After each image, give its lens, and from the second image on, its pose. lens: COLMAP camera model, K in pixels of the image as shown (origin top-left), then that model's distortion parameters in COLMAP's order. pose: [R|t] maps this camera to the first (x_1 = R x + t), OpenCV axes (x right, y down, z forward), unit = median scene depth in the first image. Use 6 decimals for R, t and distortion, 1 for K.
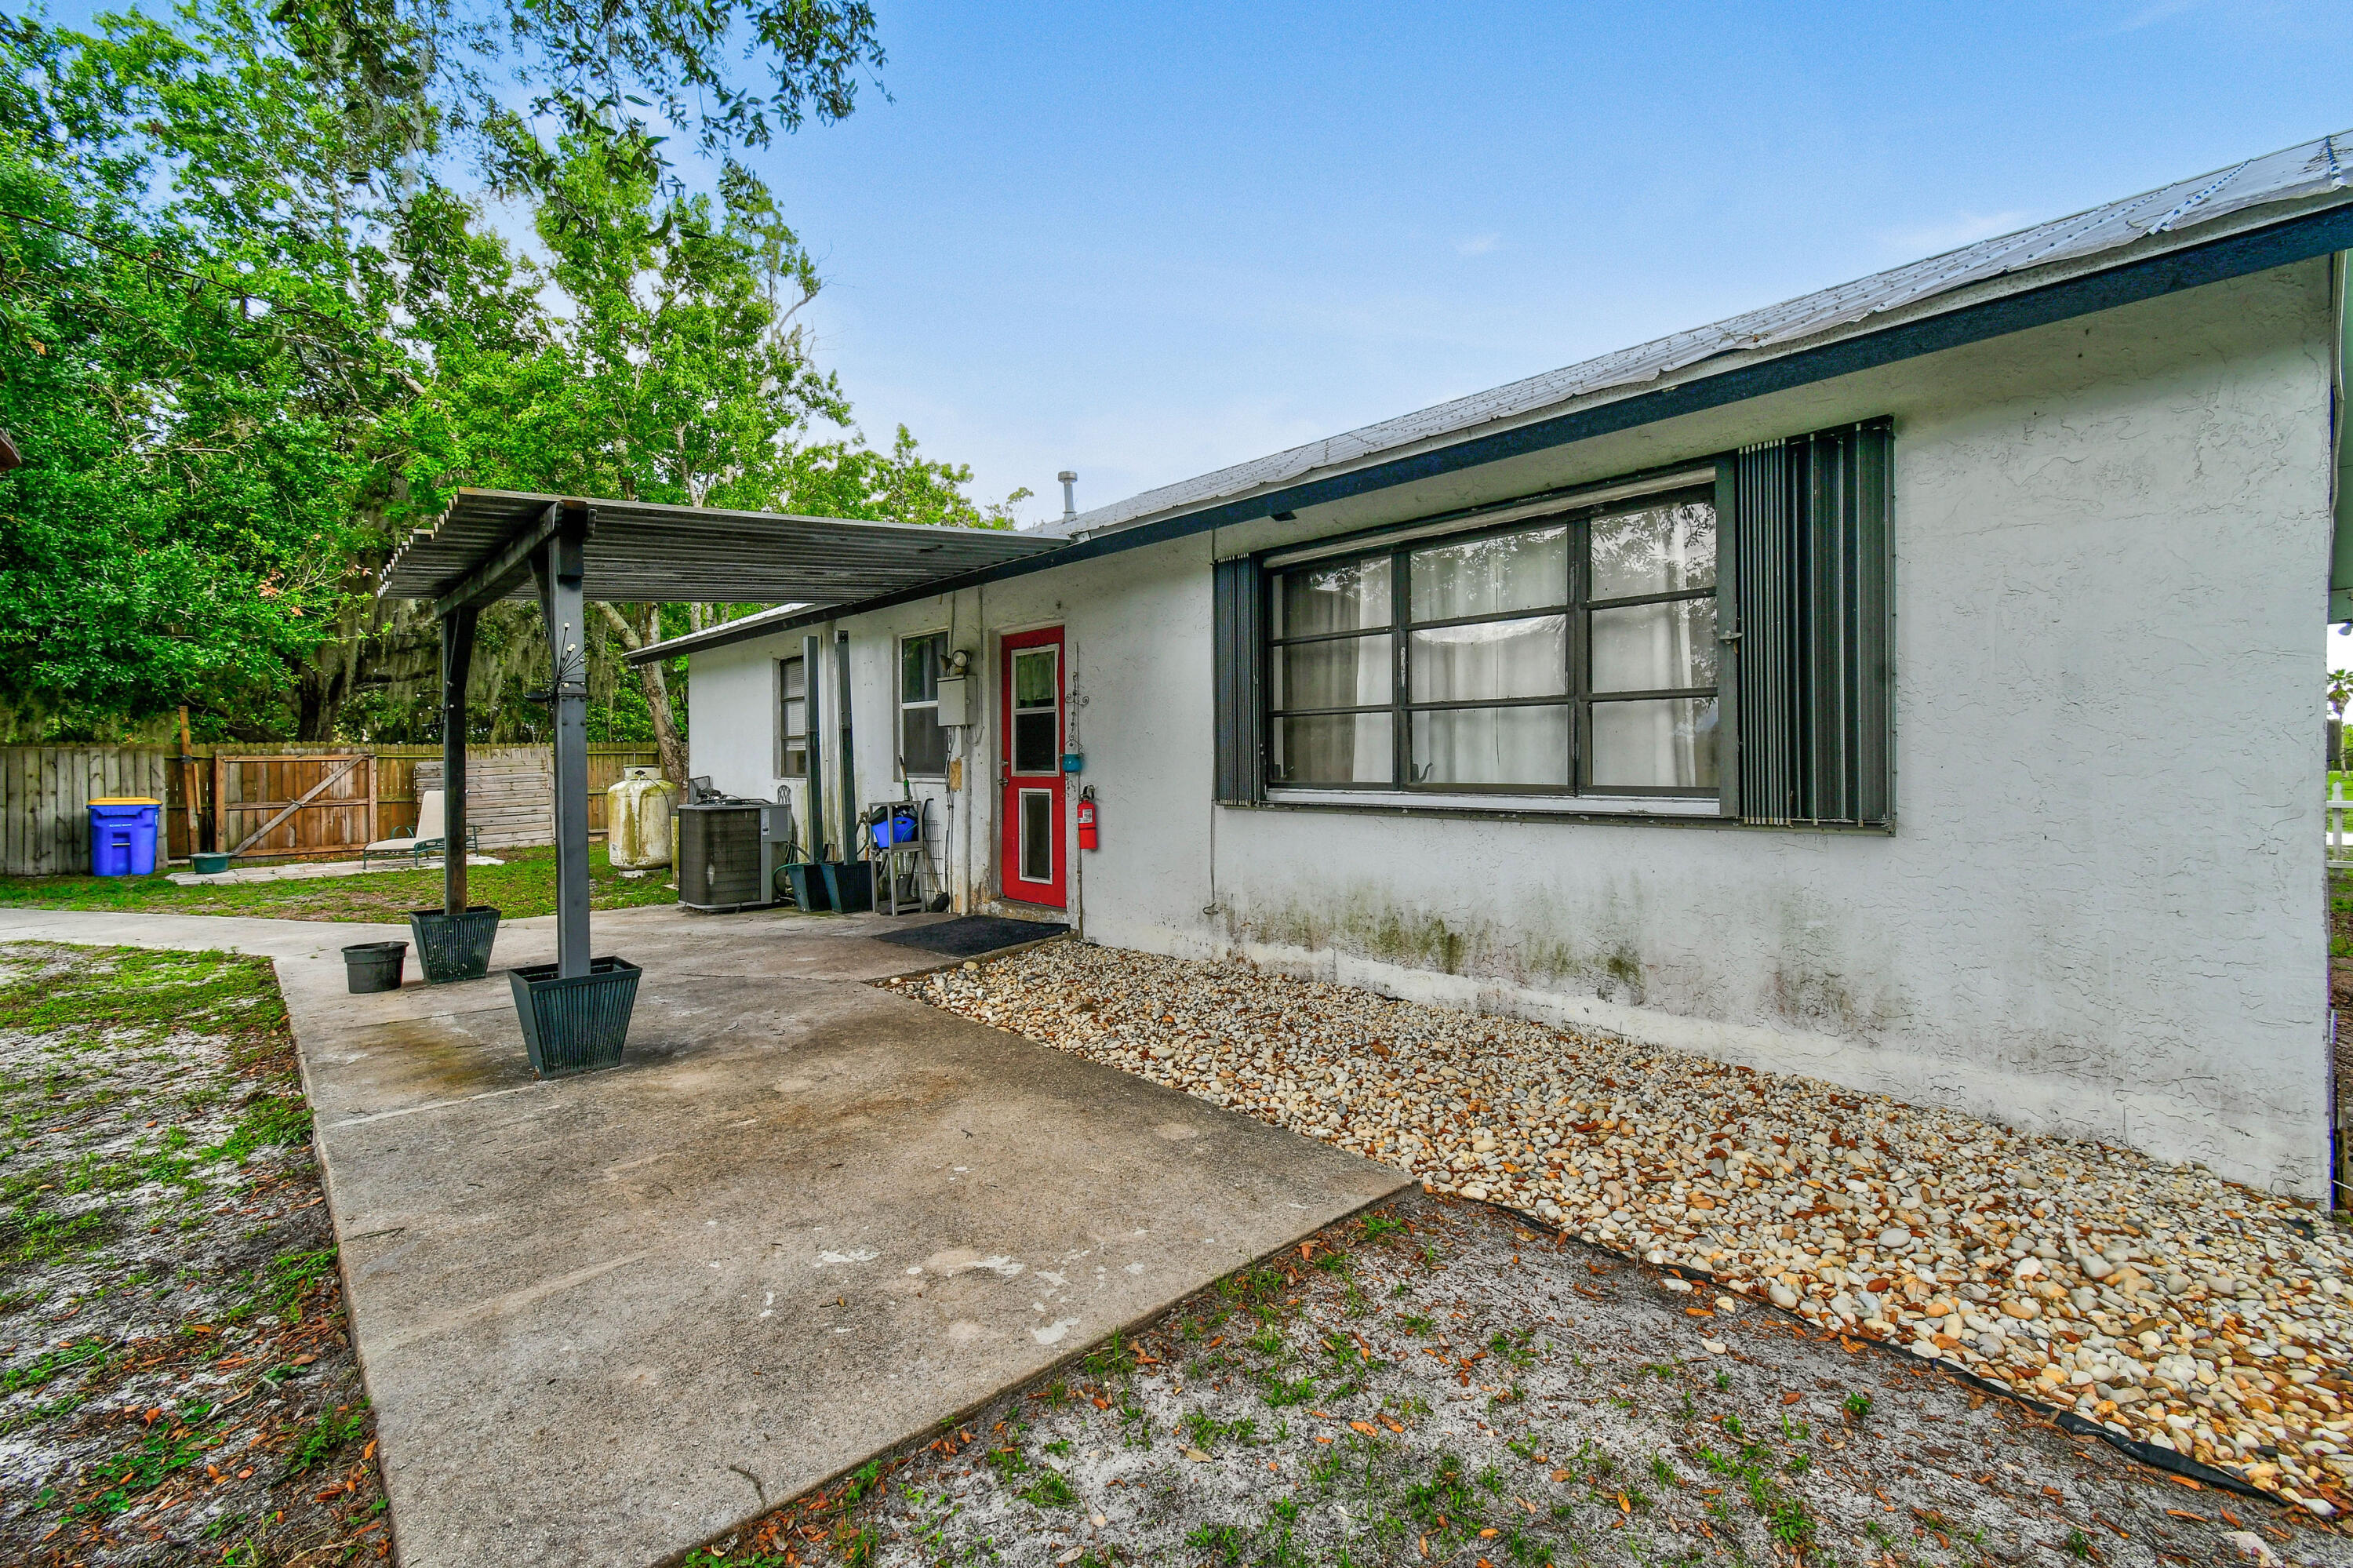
lens RADIAL K [[1041.7, 0, 1172.0], [0, 1041.7, 769.9], [0, 0, 1]] dist [0.002051, 0.000184]
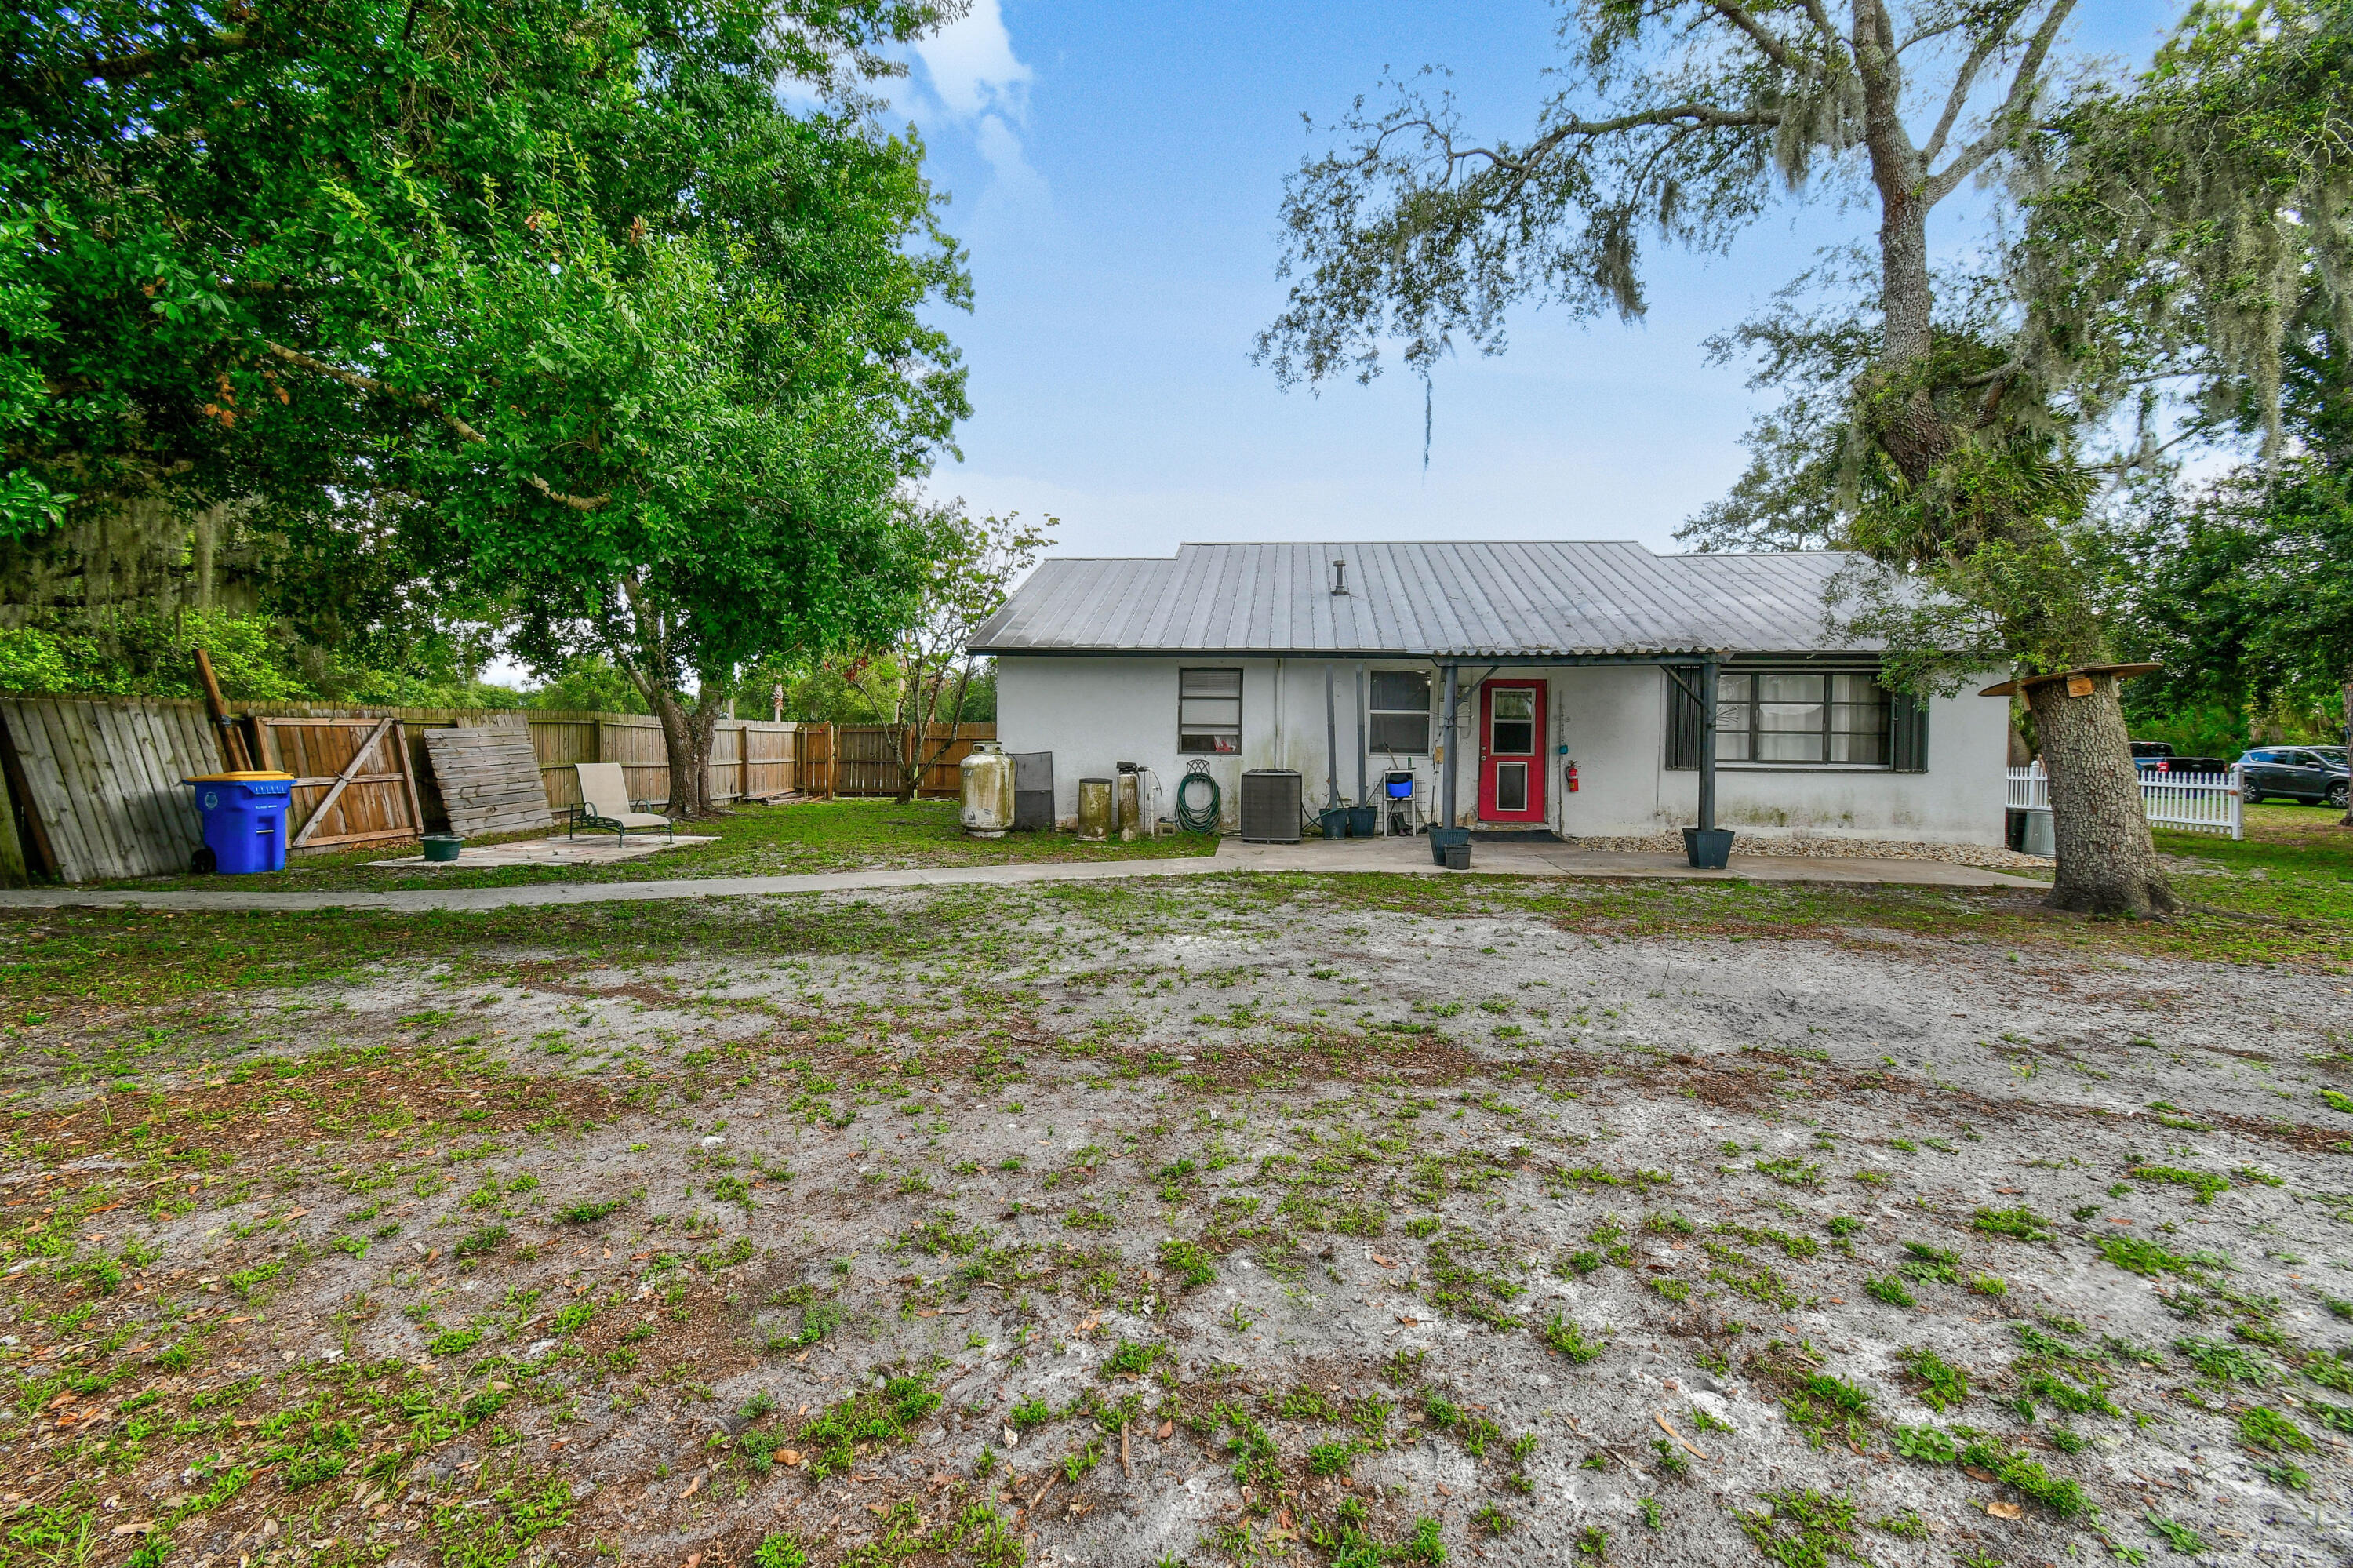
lens RADIAL K [[1041.7, 0, 1172.0], [0, 1041.7, 769.9], [0, 0, 1]] dist [0.002051, 0.000184]
pose [[0.747758, -0.002075, 0.663968, -1.790048], [-0.012677, 0.999768, 0.017402, 0.007193], [-0.663850, -0.021430, 0.747558, -0.014754]]
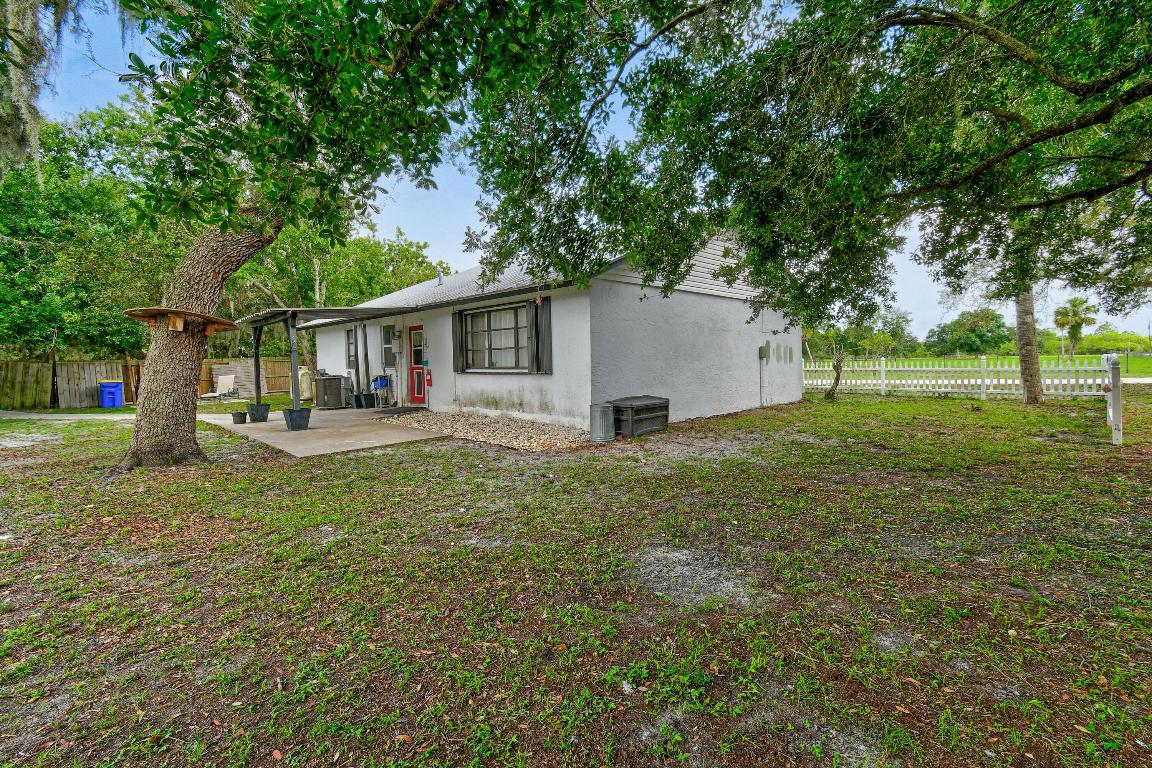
lens RADIAL K [[491.7, 0, 576.0], [0, 491.7, 384.0], [0, 0, 1]] dist [0.000902, -0.000131]
pose [[0.998359, -0.017870, 0.054407, 0.306975], [0.015536, 0.998954, 0.043014, 0.000506], [-0.055119, -0.042098, 0.997592, -0.691311]]
